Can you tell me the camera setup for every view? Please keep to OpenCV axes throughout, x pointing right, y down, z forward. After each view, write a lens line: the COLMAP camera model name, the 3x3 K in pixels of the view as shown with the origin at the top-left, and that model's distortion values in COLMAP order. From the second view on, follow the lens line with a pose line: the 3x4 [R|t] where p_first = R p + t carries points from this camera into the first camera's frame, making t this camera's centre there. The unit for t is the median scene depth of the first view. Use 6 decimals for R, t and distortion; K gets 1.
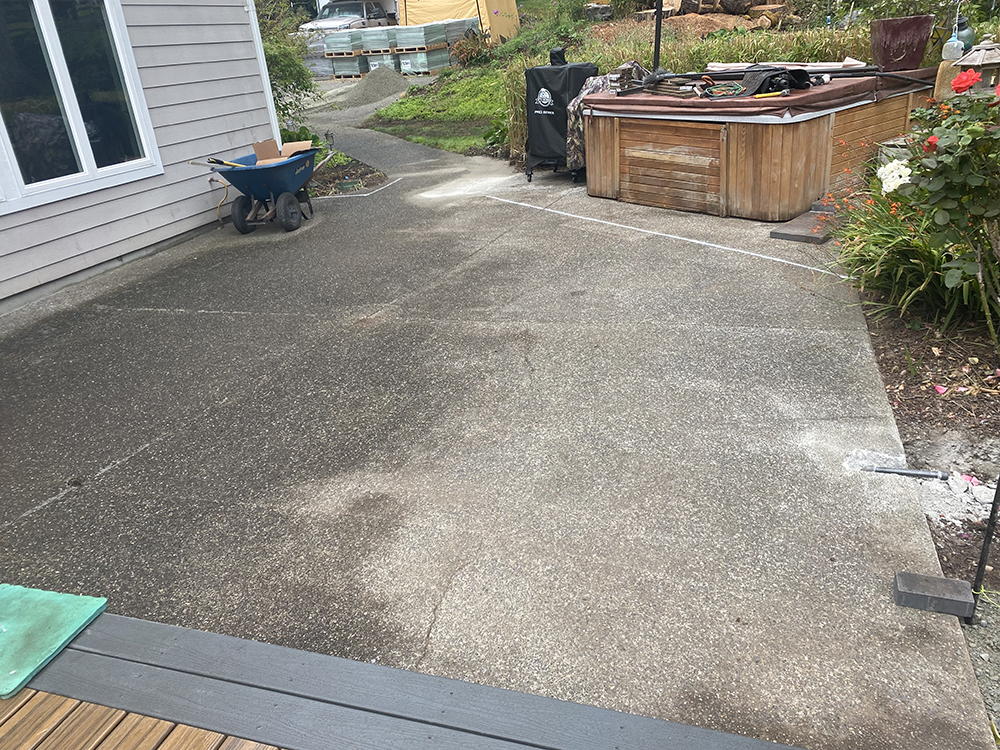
lens RADIAL K [[772.1, 0, 500.0], [0, 772.1, 359.2], [0, 0, 1]] dist [-0.003806, 0.002382]
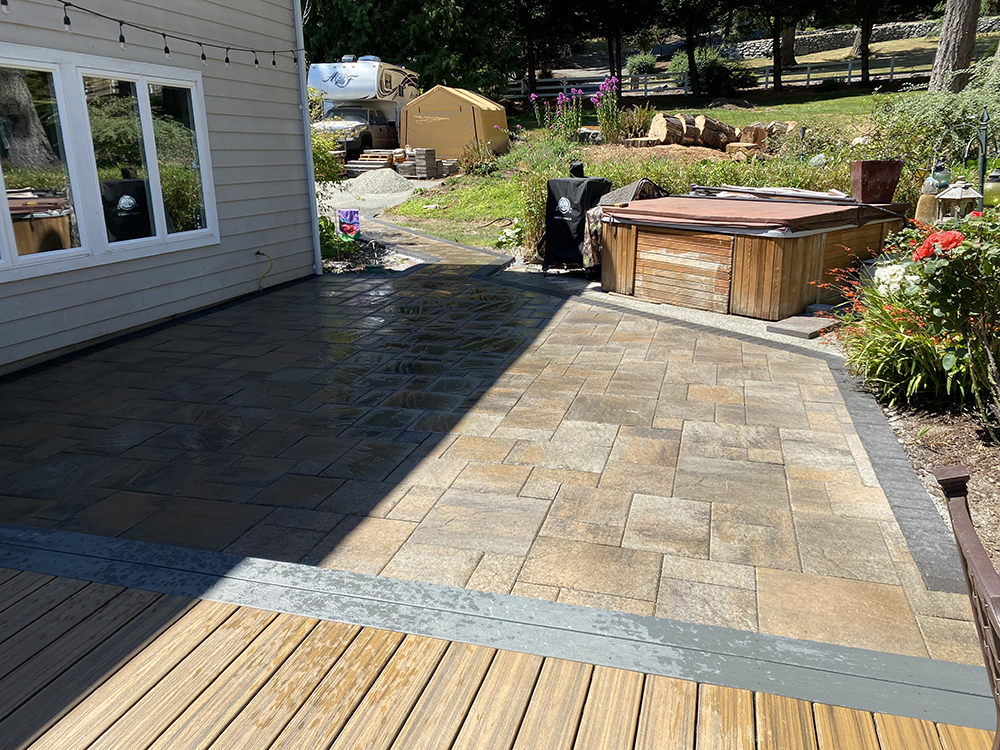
lens RADIAL K [[761.4, 0, 500.0], [0, 761.4, 375.0], [0, 0, 1]] dist [-0.005688, -0.003018]
pose [[0.996719, 0.065478, 0.047584, -0.085024], [-0.059754, 0.991783, -0.113119, 0.045991], [-0.054600, 0.109905, 0.992441, -0.080257]]
